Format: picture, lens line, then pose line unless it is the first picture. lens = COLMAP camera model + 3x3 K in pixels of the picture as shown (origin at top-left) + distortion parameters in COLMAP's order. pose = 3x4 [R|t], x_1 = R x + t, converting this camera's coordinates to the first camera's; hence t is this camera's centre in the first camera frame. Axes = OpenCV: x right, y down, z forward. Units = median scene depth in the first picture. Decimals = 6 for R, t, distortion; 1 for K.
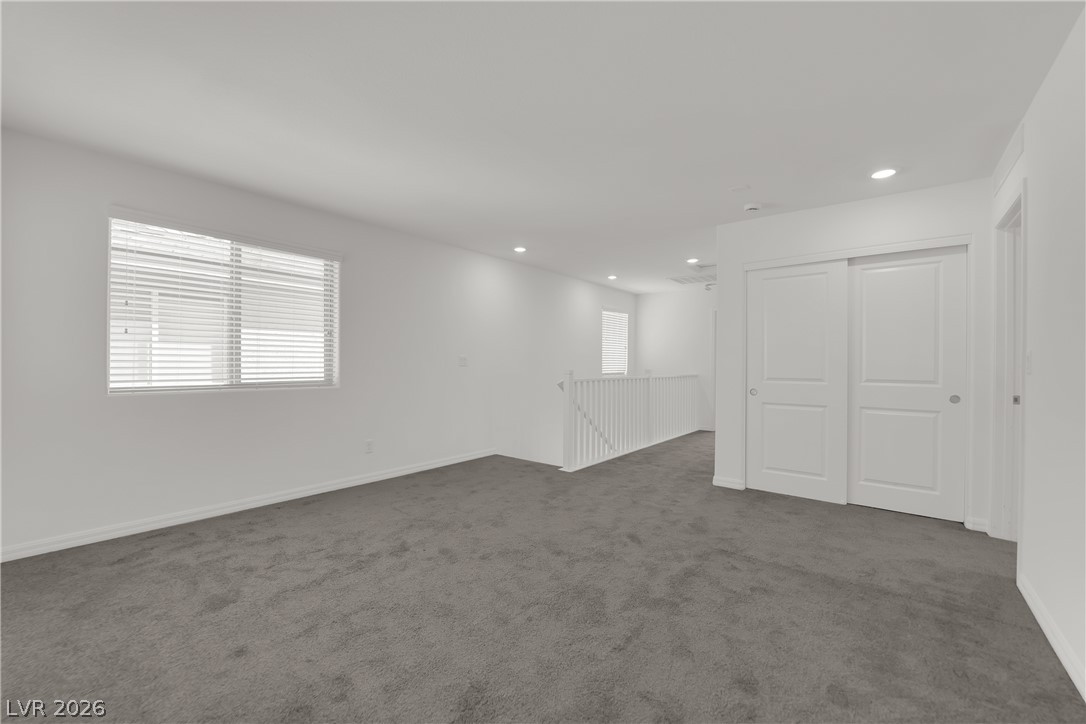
lens RADIAL K [[437.4, 0, 537.2], [0, 437.4, 364.7], [0, 0, 1]] dist [-0.010074, -0.002642]
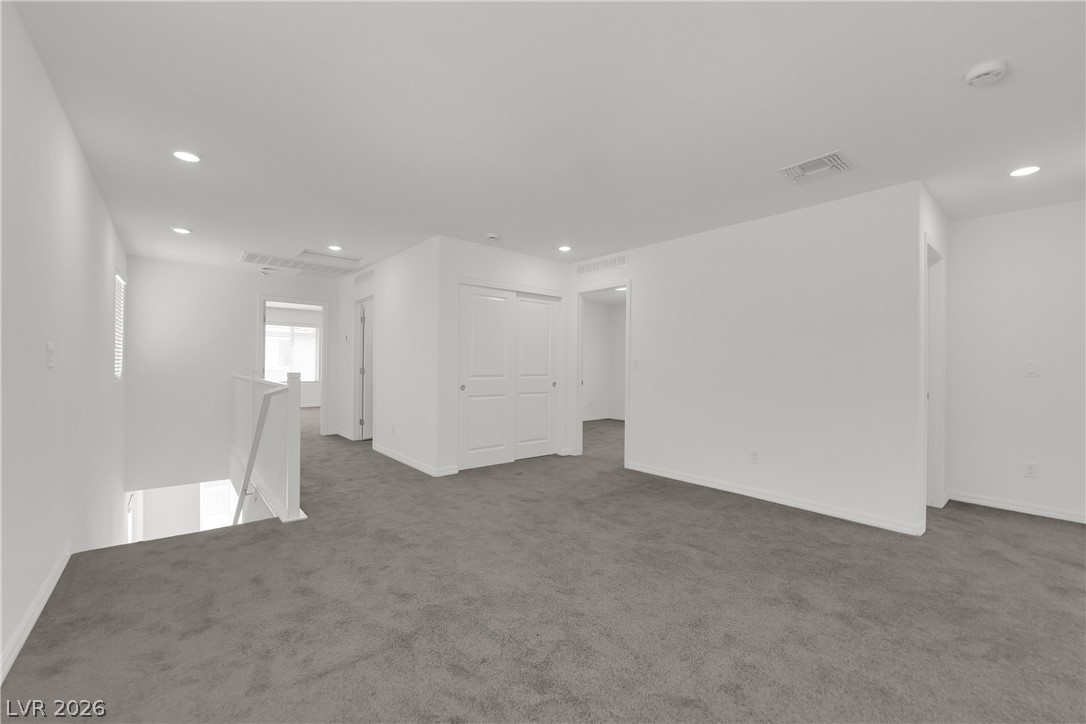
lens RADIAL K [[437.4, 0, 546.3], [0, 437.4, 360.7], [0, 0, 1]] dist [-0.010074, -0.002642]
pose [[0.181023, 0.002293, 0.983476, -0.777232], [-0.008024, 0.999967, -0.000854, -0.013721], [-0.983446, -0.007737, 0.181035, 0.703184]]
